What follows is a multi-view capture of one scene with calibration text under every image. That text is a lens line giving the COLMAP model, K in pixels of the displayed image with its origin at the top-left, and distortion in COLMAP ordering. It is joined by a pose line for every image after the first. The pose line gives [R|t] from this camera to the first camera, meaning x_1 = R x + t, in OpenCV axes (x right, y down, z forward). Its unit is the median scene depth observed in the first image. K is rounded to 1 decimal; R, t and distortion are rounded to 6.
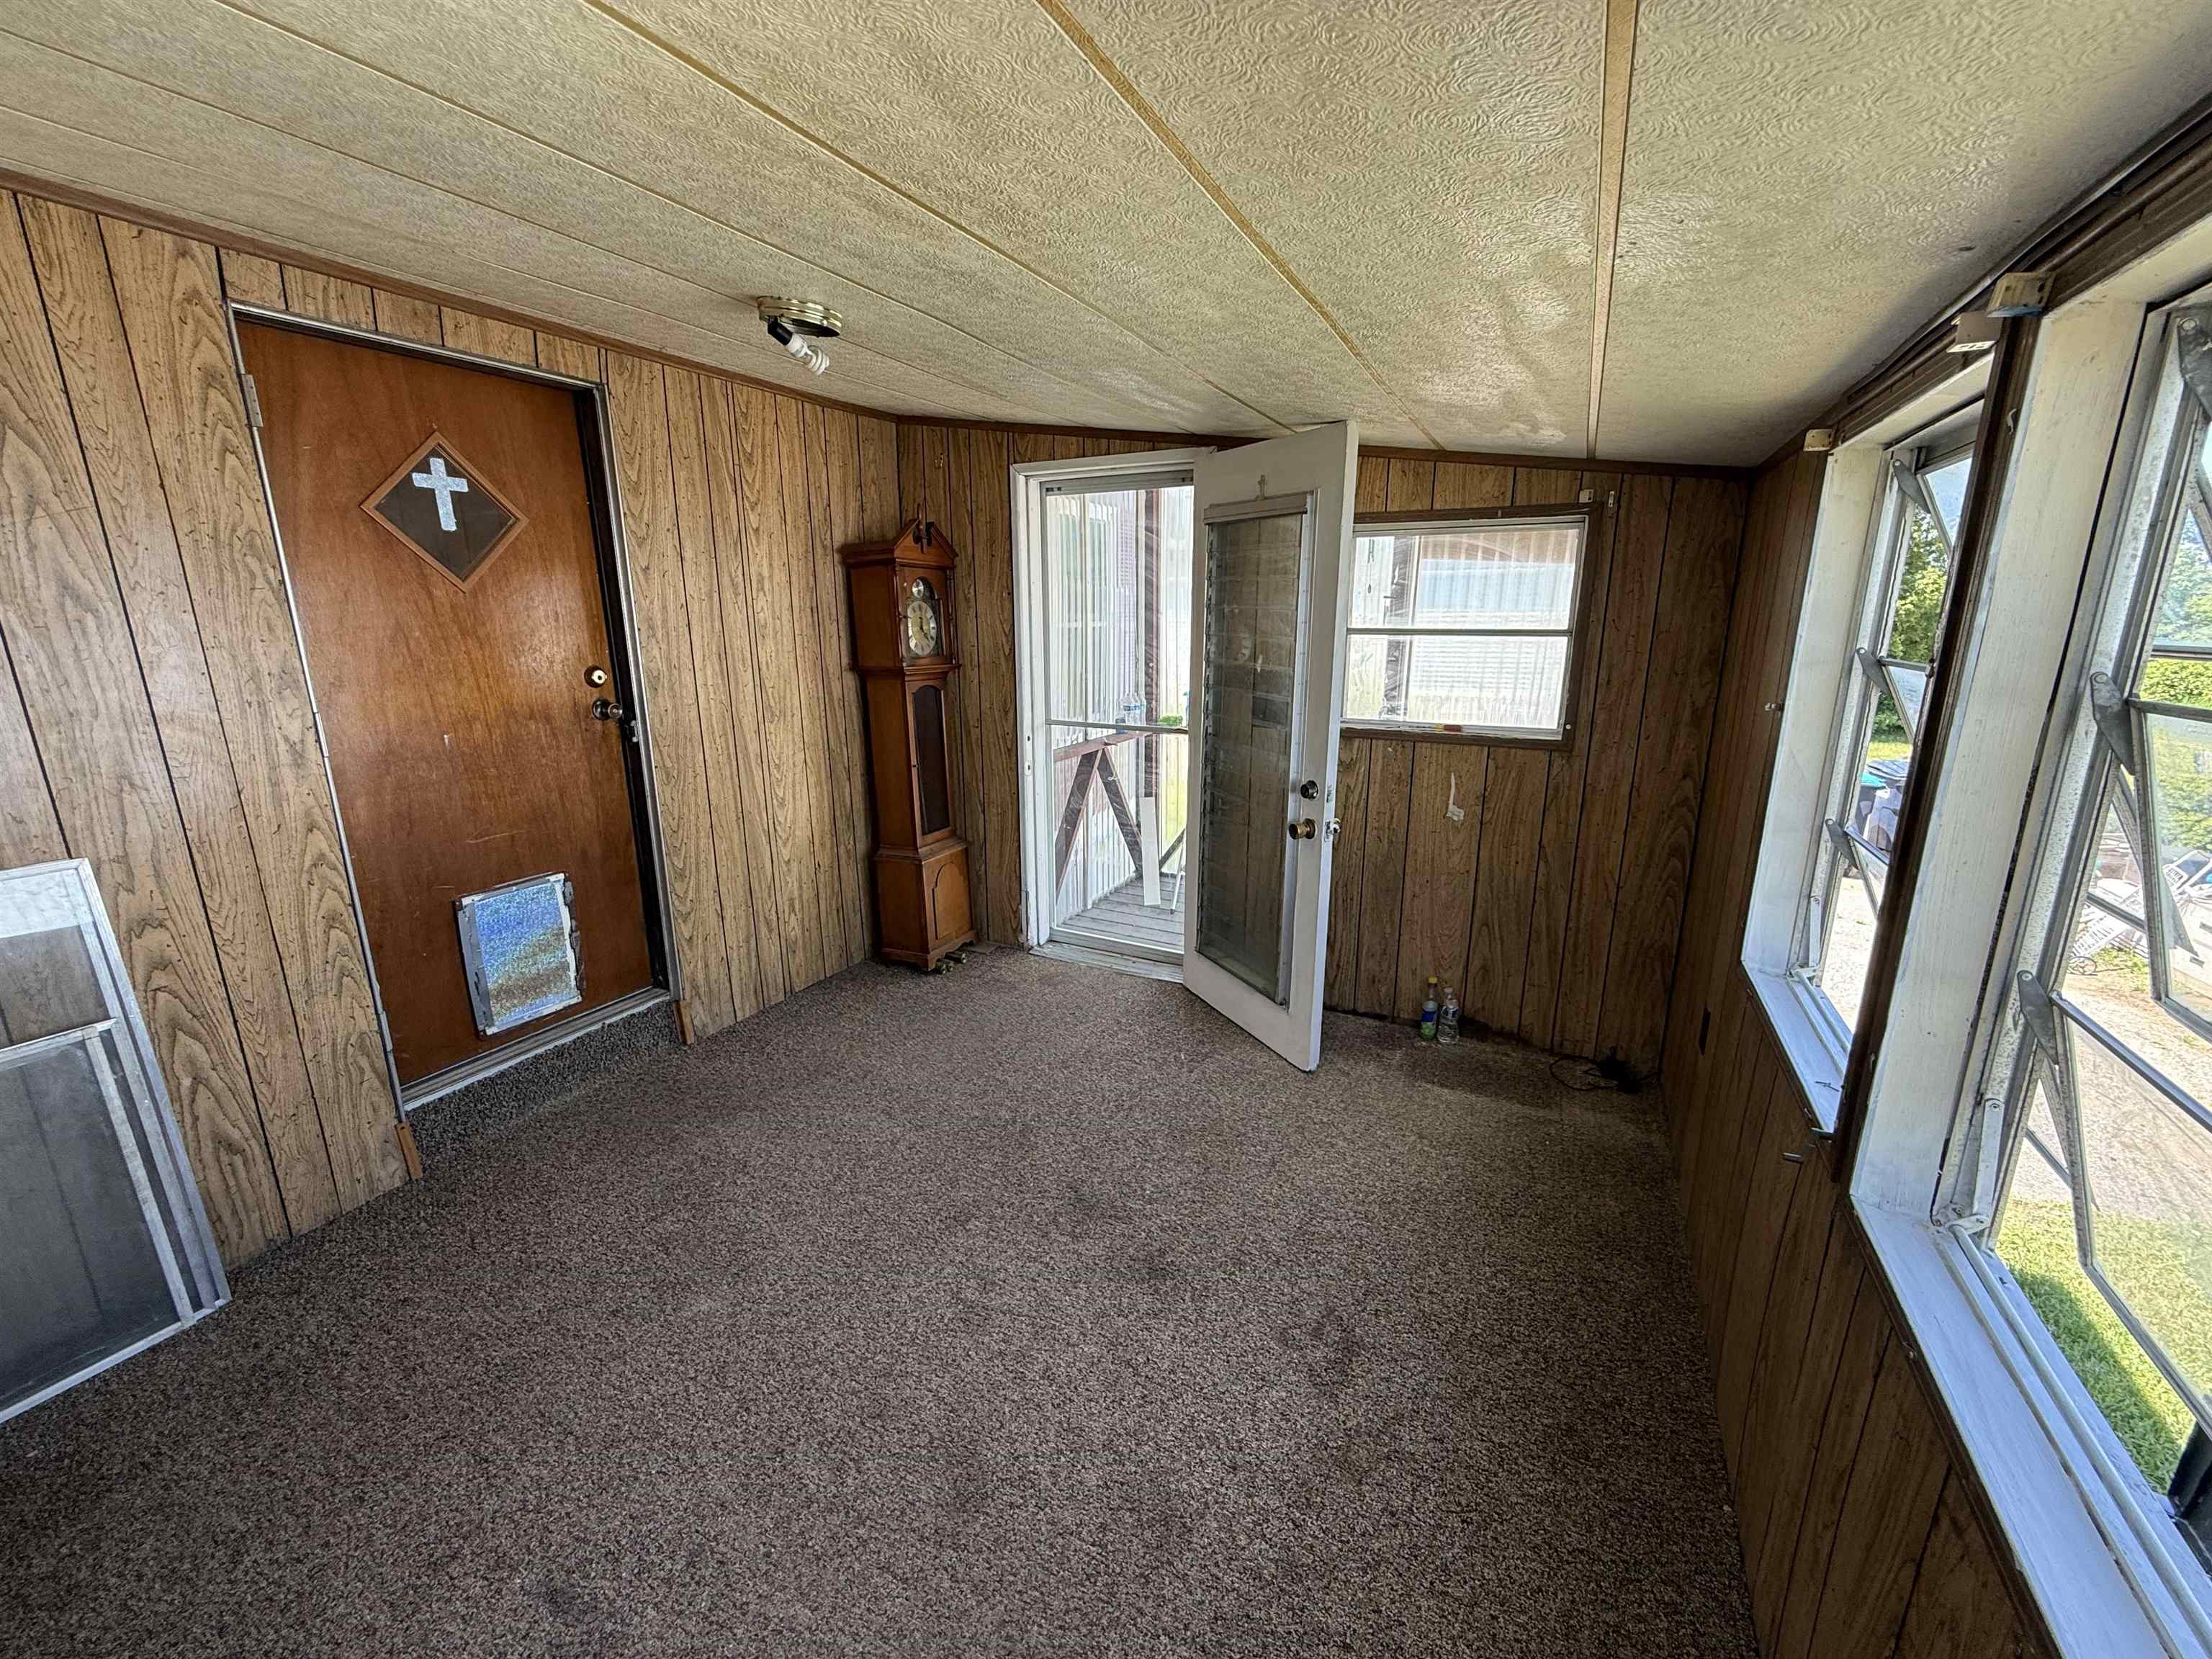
lens RADIAL K [[883.5, 0, 1101.6], [0, 883.5, 828.9], [0, 0, 1]] dist [-0.000821, 0.000435]
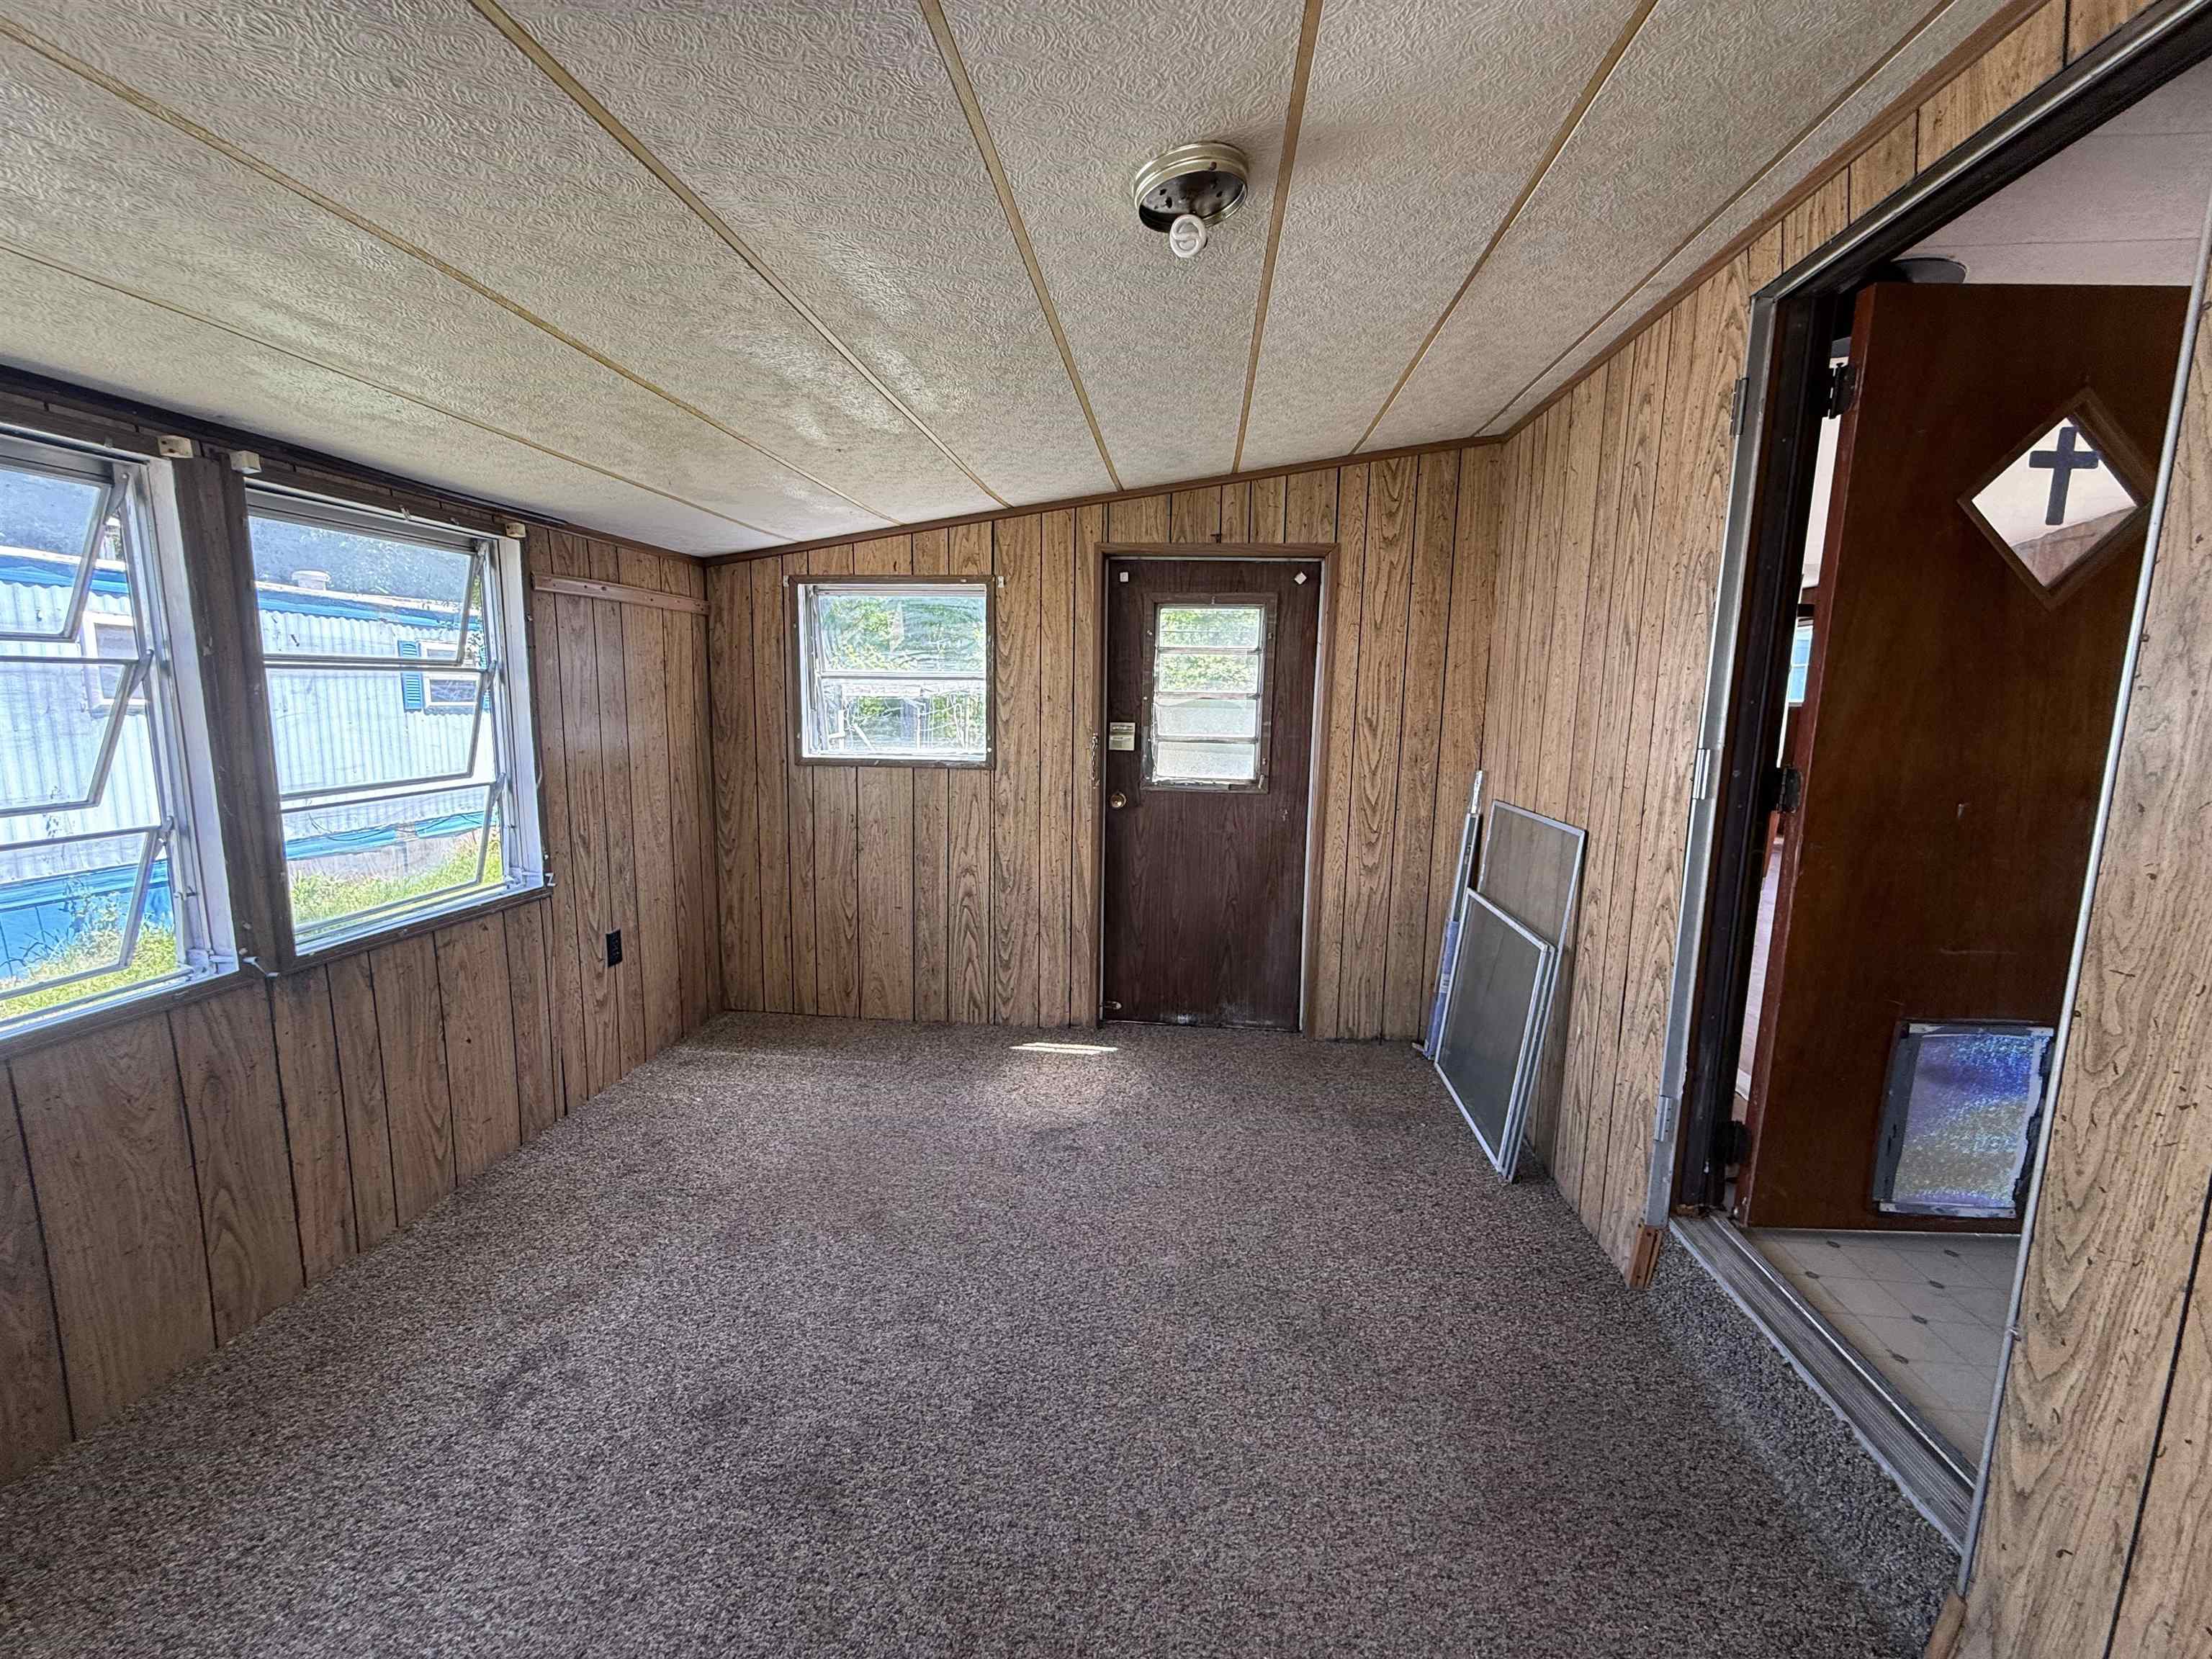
lens RADIAL K [[883.5, 0, 1101.3], [0, 883.5, 827.9], [0, 0, 1]] dist [-0.000821, 0.000435]
pose [[-0.930028, 0.045873, -0.364614, 0.000784], [-0.098297, 0.924973, 0.367101, -0.245413], [0.354098, 0.377254, -0.855742, 1.190955]]
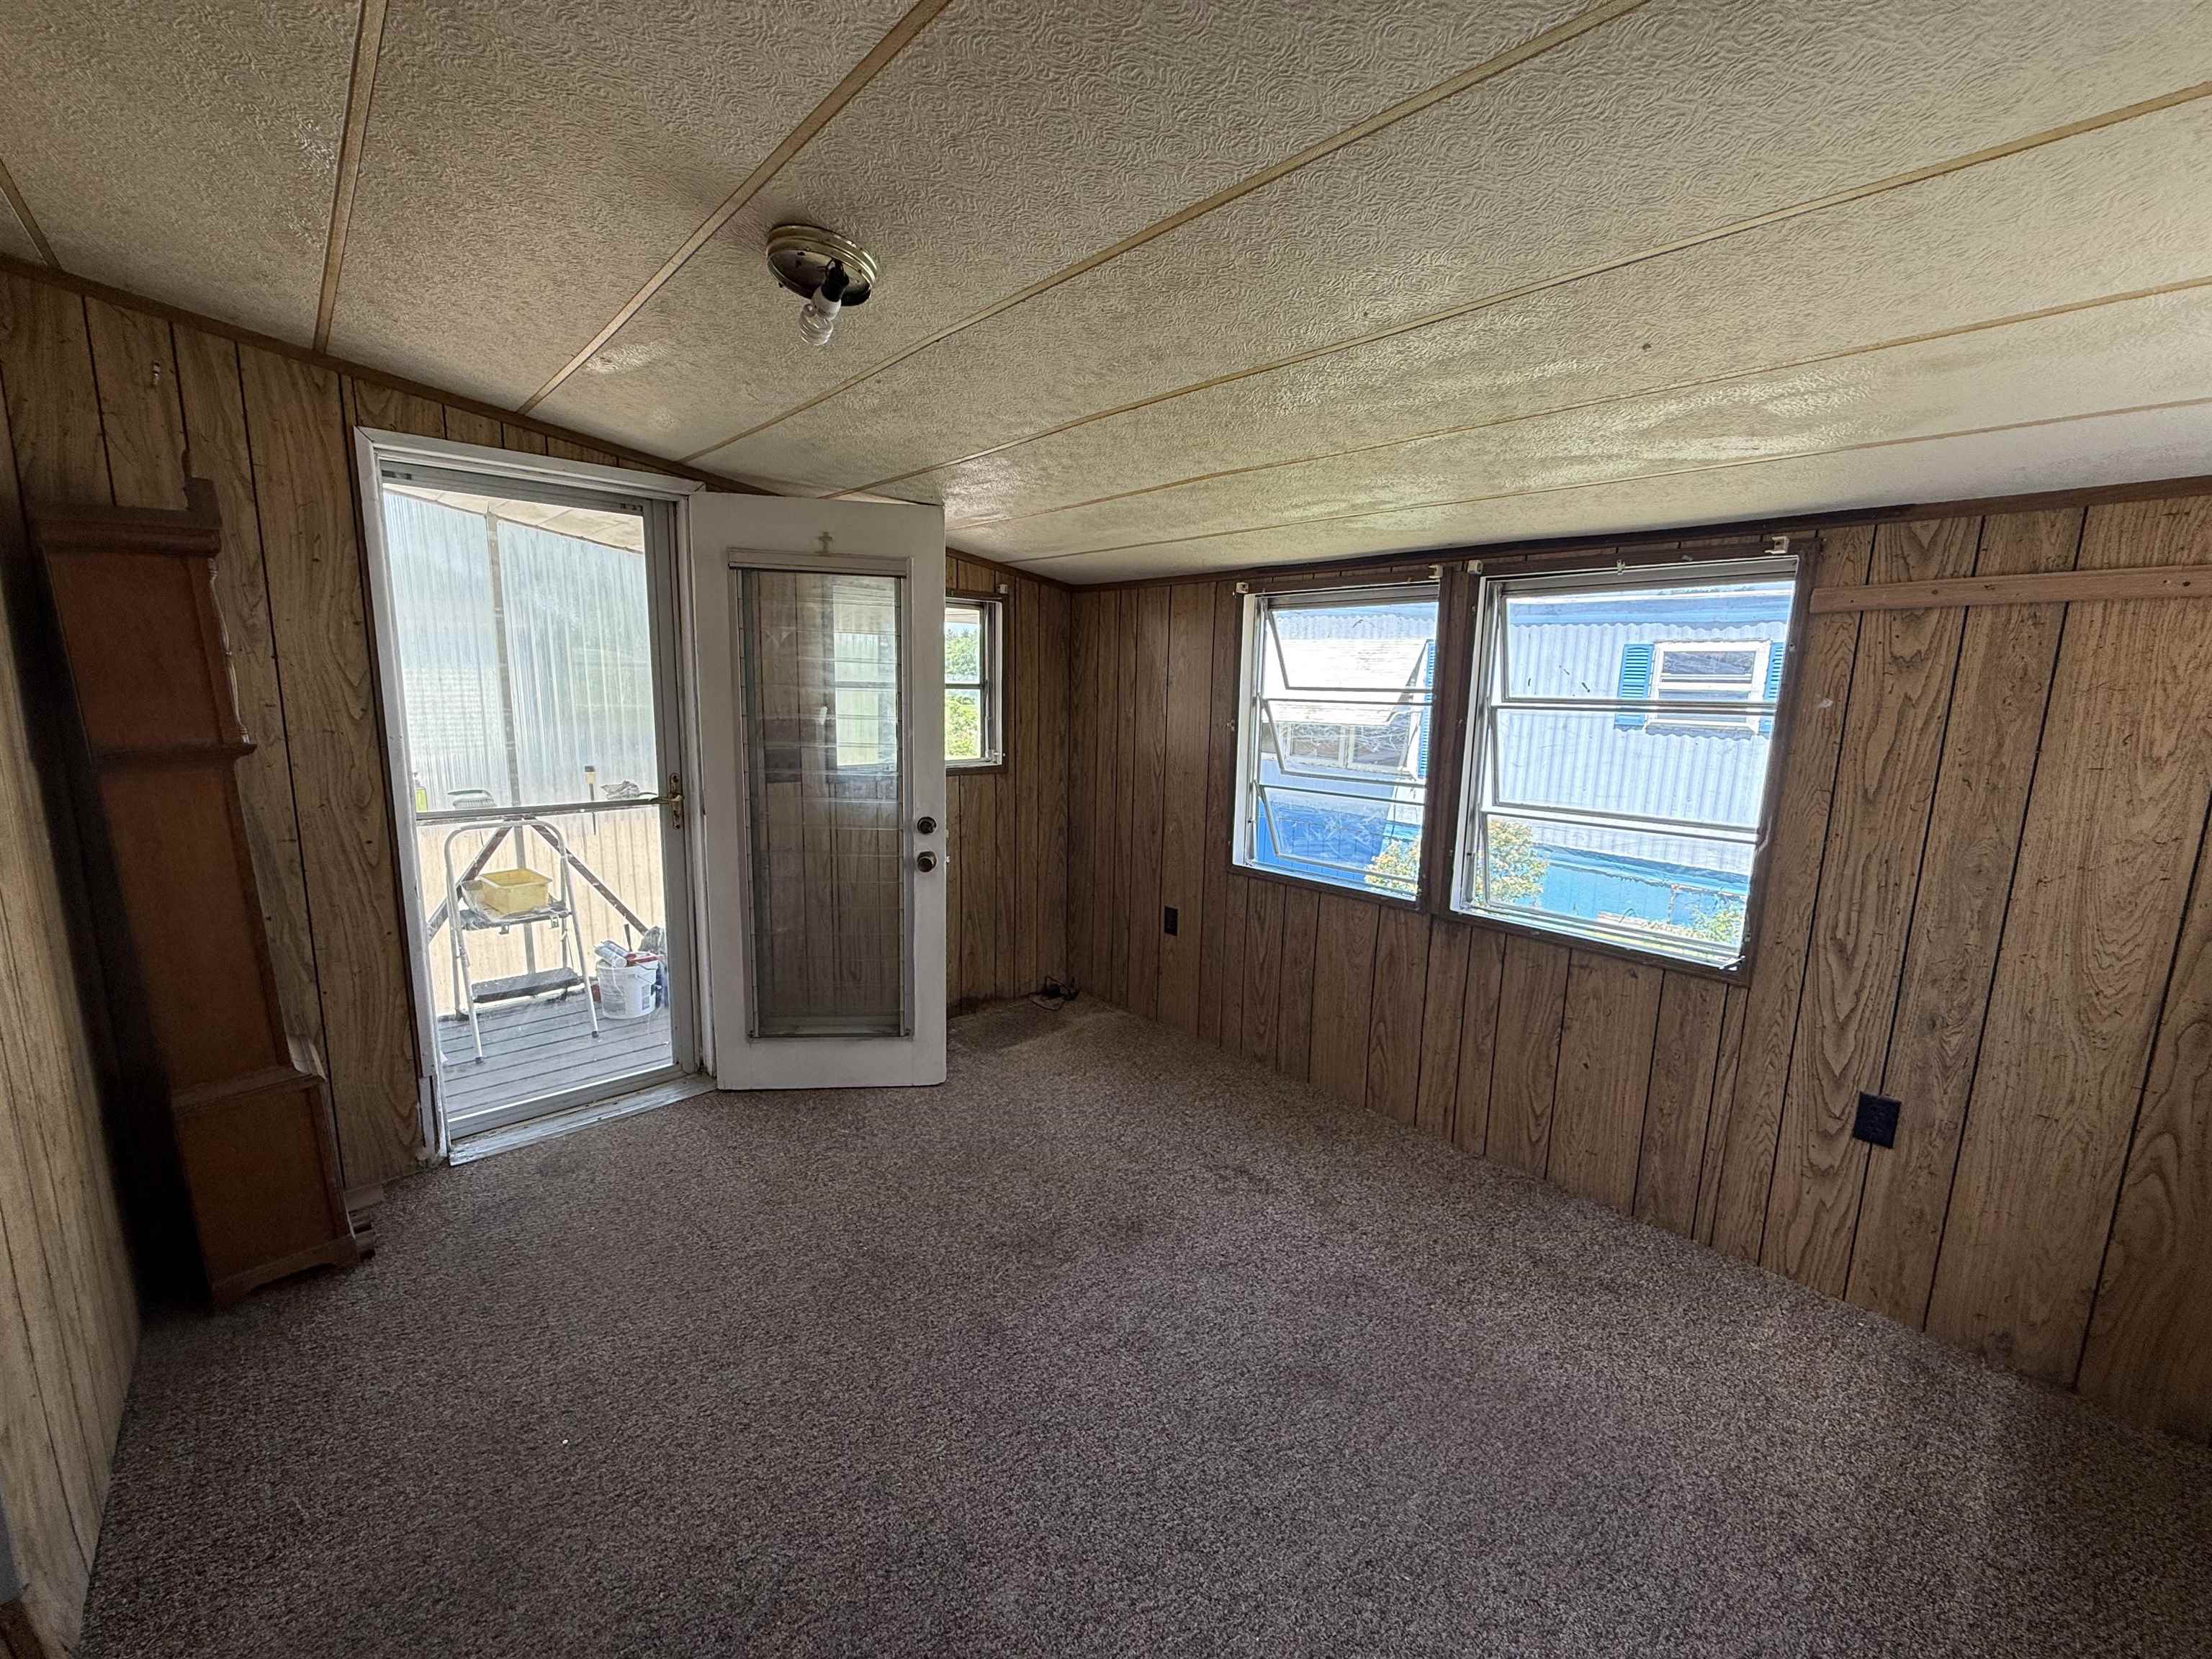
lens RADIAL K [[883.5, 0, 1100.0], [0, 883.5, 829.8], [0, 0, 1]] dist [-0.000821, 0.000435]
pose [[0.336510, -0.146275, 0.930250, -0.701659], [0.205692, 0.975425, 0.078971, -0.079553], [-0.918940, 0.164771, 0.358328, 0.396273]]
